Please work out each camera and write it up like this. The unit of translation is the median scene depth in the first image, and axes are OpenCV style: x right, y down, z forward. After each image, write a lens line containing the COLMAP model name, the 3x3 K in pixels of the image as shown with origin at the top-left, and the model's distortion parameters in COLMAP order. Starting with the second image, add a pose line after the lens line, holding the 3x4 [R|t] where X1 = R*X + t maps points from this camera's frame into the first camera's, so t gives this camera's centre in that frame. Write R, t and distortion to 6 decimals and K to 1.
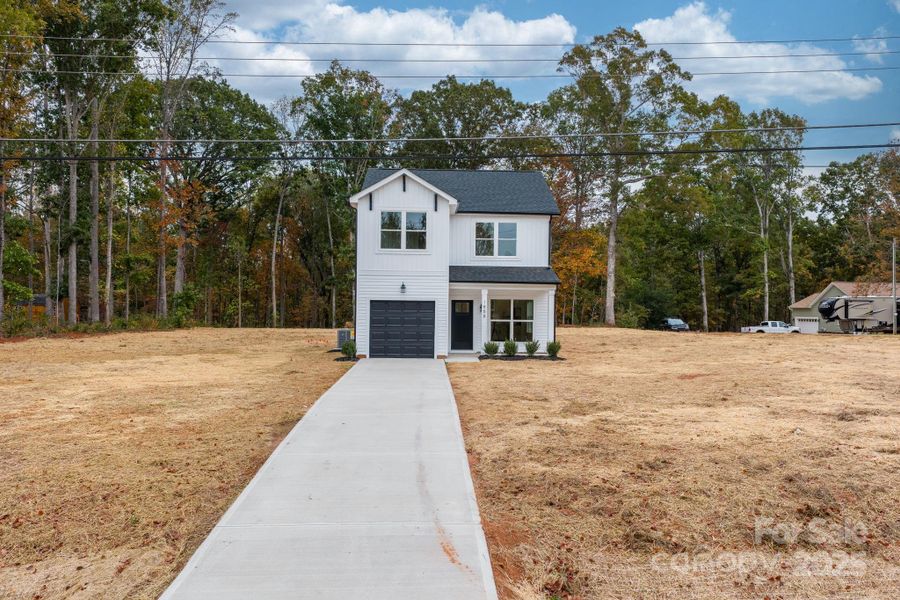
lens RADIAL K [[735.7, 0, 450.0], [0, 735.7, 300.0], [0, 0, 1]] dist [0.000011, 0.000743]
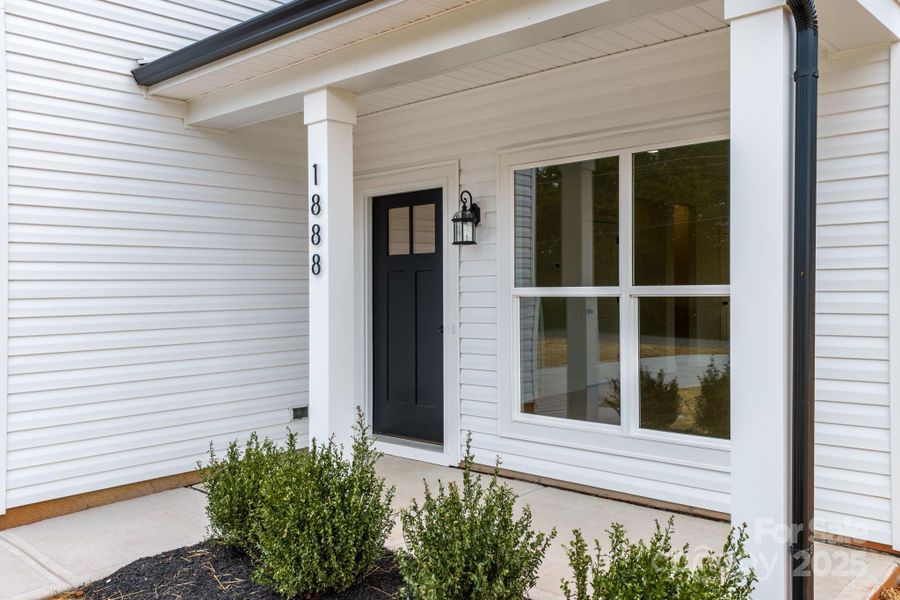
lens RADIAL K [[755.6, 0, 450.0], [0, 755.6, 300.0], [0, 0, 1]] dist [0.012819, 0.003756]
pose [[0.708270, -0.006407, -0.705912, 0.072073], [0.024018, 0.999599, 0.015025, 0.011309], [0.705533, -0.027596, 0.708140, 0.361127]]
